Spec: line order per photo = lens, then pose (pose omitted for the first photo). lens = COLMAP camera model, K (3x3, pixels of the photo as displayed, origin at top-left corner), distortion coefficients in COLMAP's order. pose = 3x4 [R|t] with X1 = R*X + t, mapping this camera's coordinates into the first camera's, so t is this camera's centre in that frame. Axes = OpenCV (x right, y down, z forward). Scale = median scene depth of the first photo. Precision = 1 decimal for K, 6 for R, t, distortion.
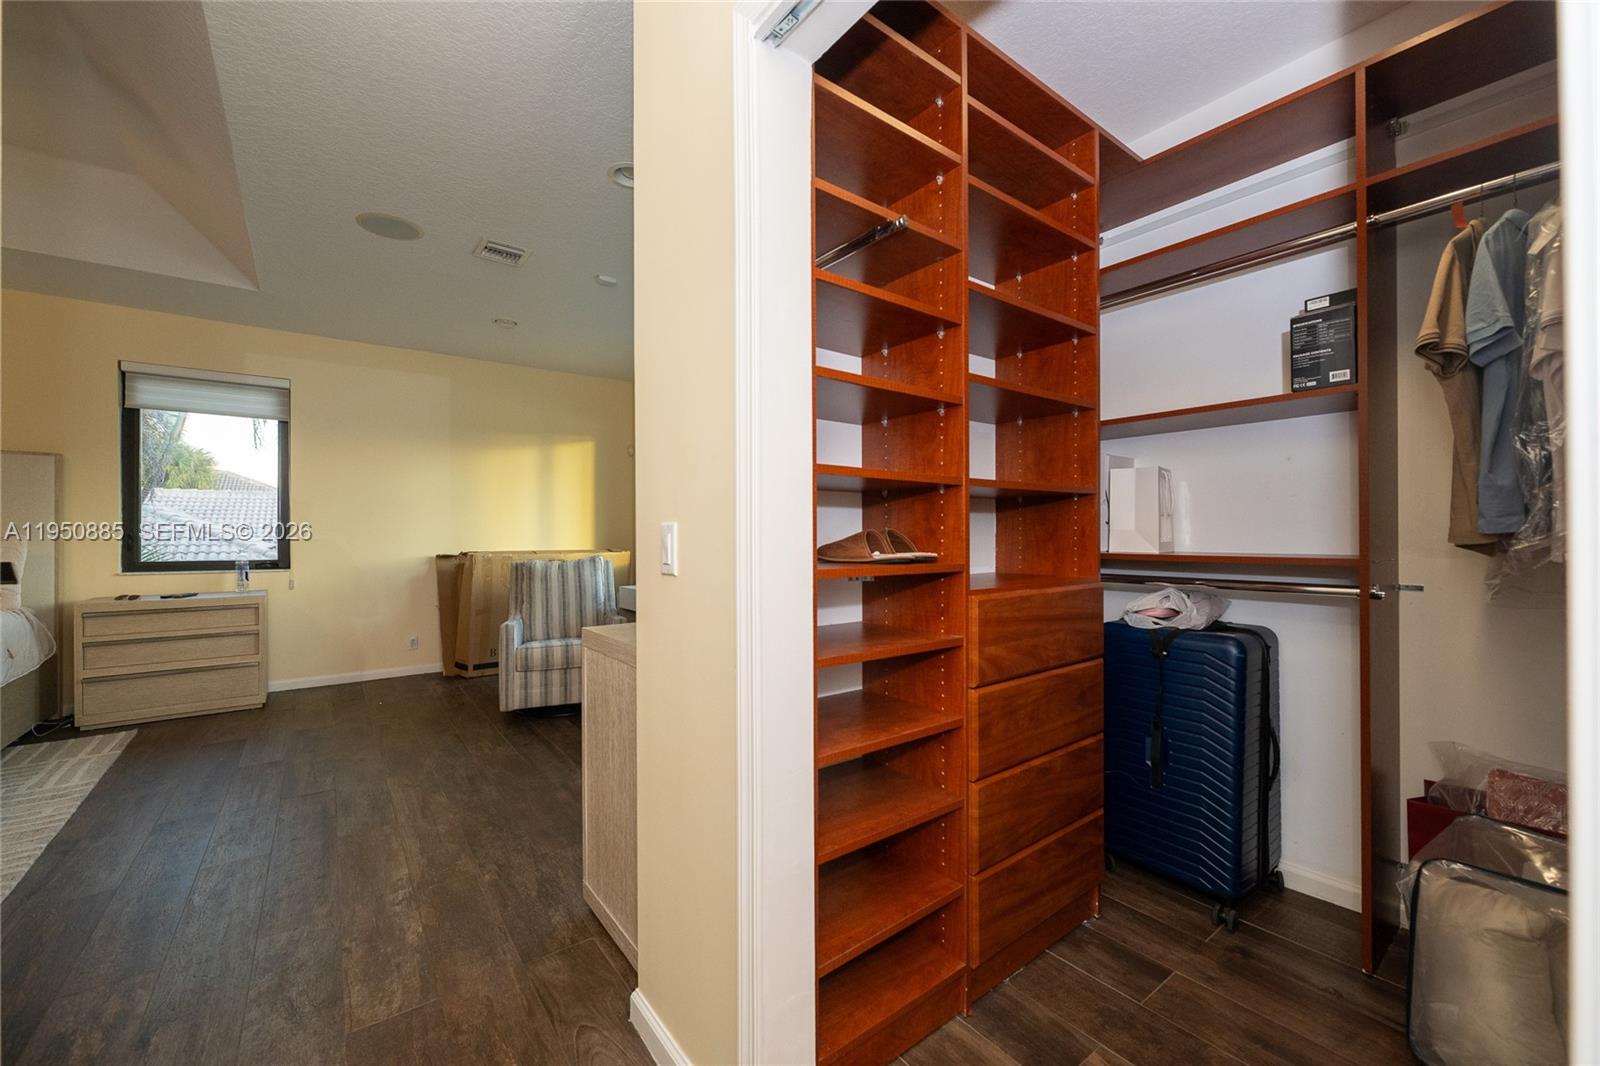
lens RADIAL K [[631.2, 0, 801.5], [0, 631.2, 534.5], [0, 0, 1]] dist [-0.002170, 0.000009]
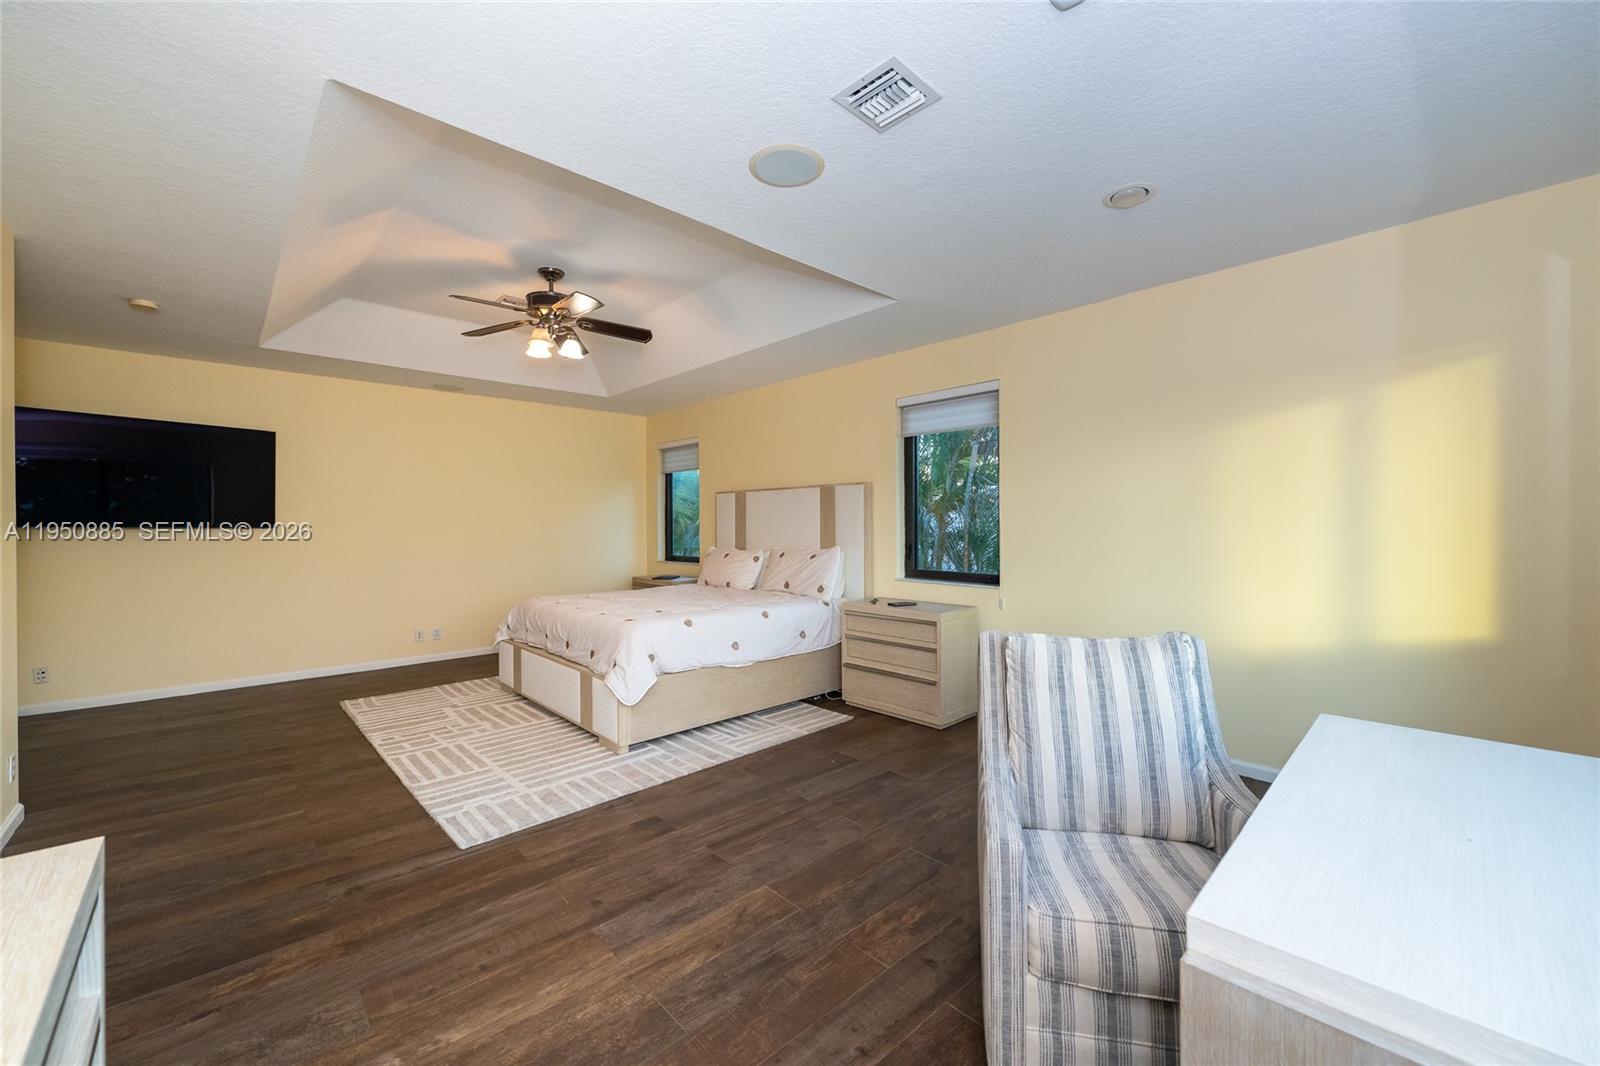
lens RADIAL K [[631.2, 0, 799.1], [0, 631.2, 525.4], [0, 0, 1]] dist [-0.002170, 0.000009]
pose [[0.093789, 0.002230, -0.995590, 0.111164], [0.001705, 0.999996, 0.002400, -0.055258], [0.995591, -0.001923, 0.093785, 0.940636]]
